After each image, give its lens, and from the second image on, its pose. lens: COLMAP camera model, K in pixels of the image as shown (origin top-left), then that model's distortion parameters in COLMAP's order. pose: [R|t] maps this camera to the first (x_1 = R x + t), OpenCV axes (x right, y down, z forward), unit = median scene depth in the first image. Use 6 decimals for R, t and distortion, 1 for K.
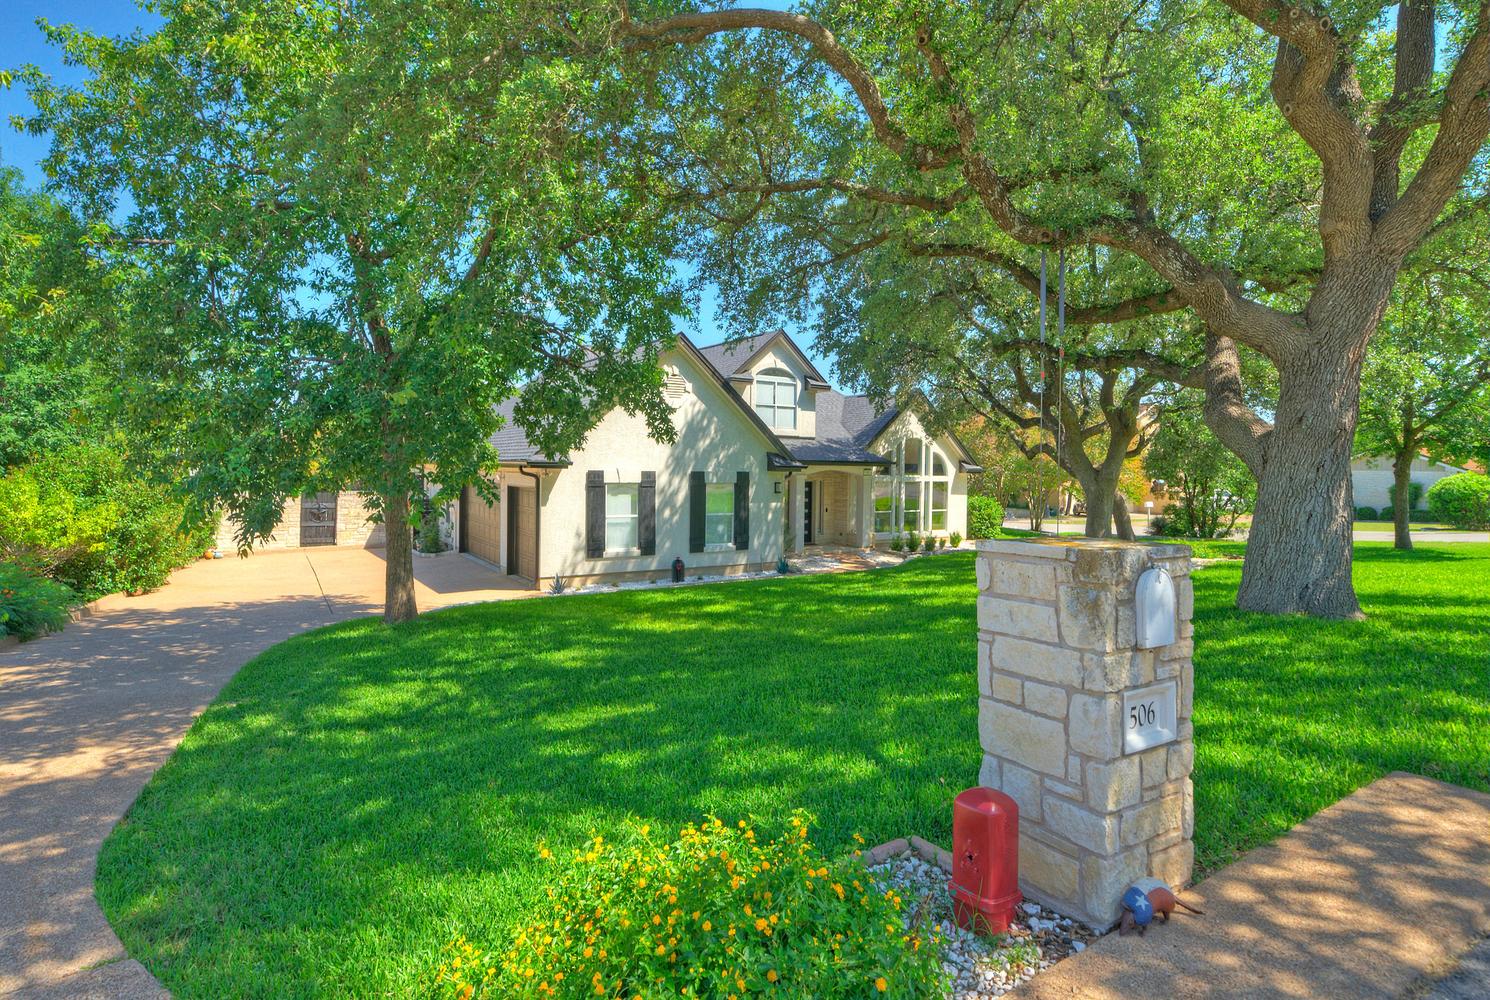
lens RADIAL K [[775.3, 0, 748.4], [0, 775.3, 503.5], [0, 0, 1]] dist [-0.018435, 0.000632]
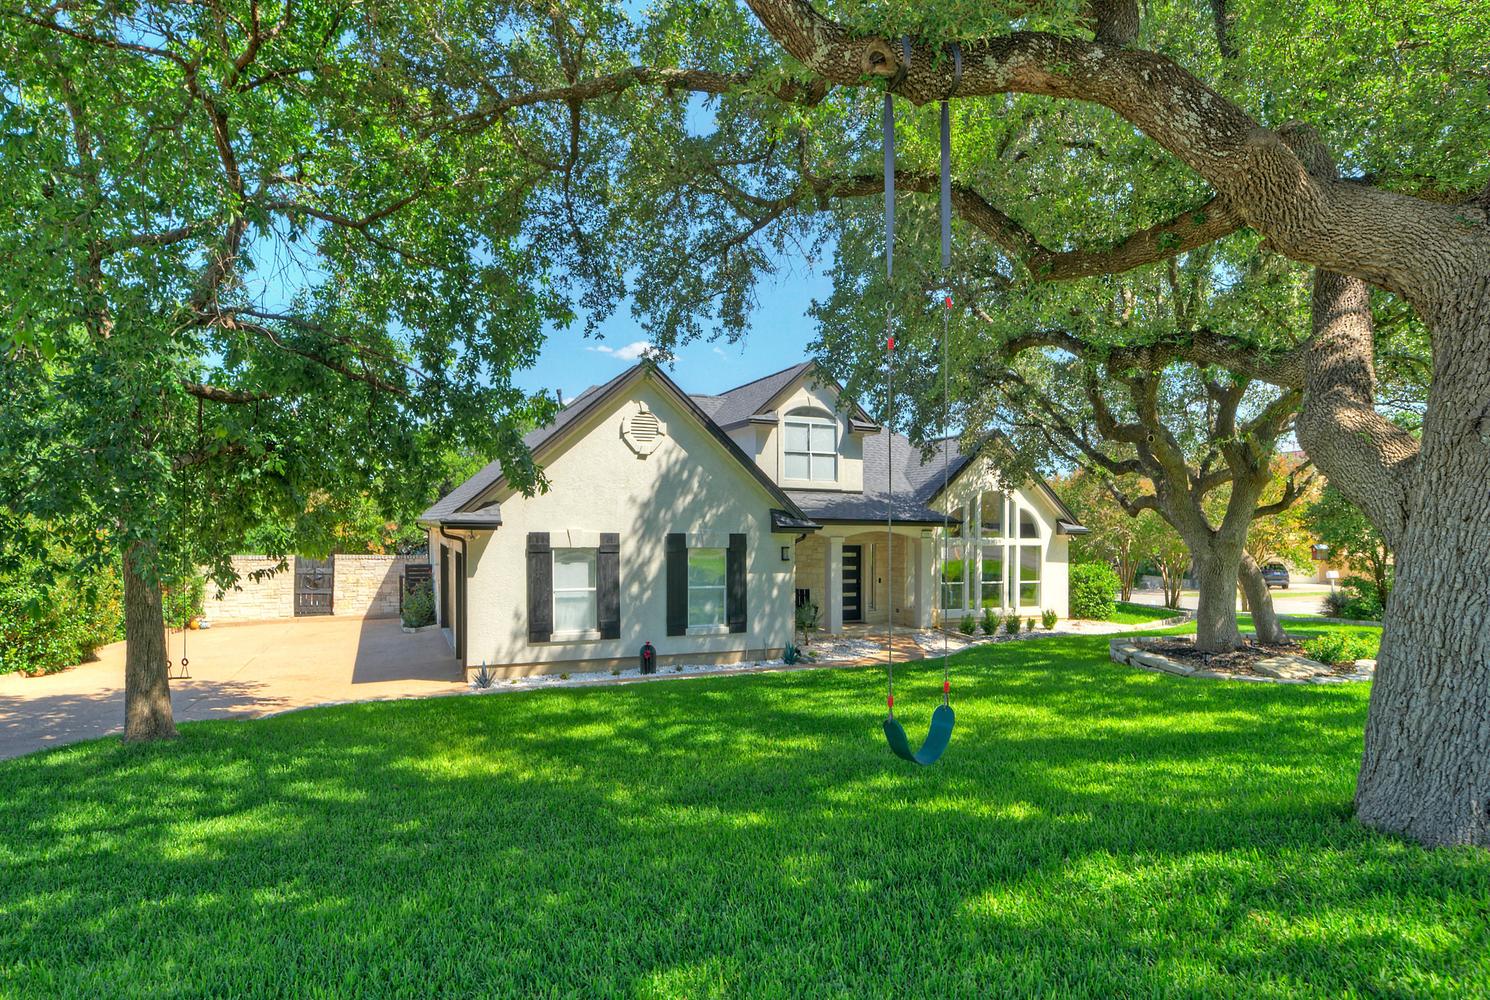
lens RADIAL K [[831.2, 0, 754.3], [0, 831.2, 529.6], [0, 0, 1]] dist [-0.000823, -0.001969]
pose [[0.989268, -0.001631, -0.146106, 0.125419], [-0.004867, 0.999015, -0.044107, -0.007794], [0.146034, 0.044344, 0.988285, 0.156127]]
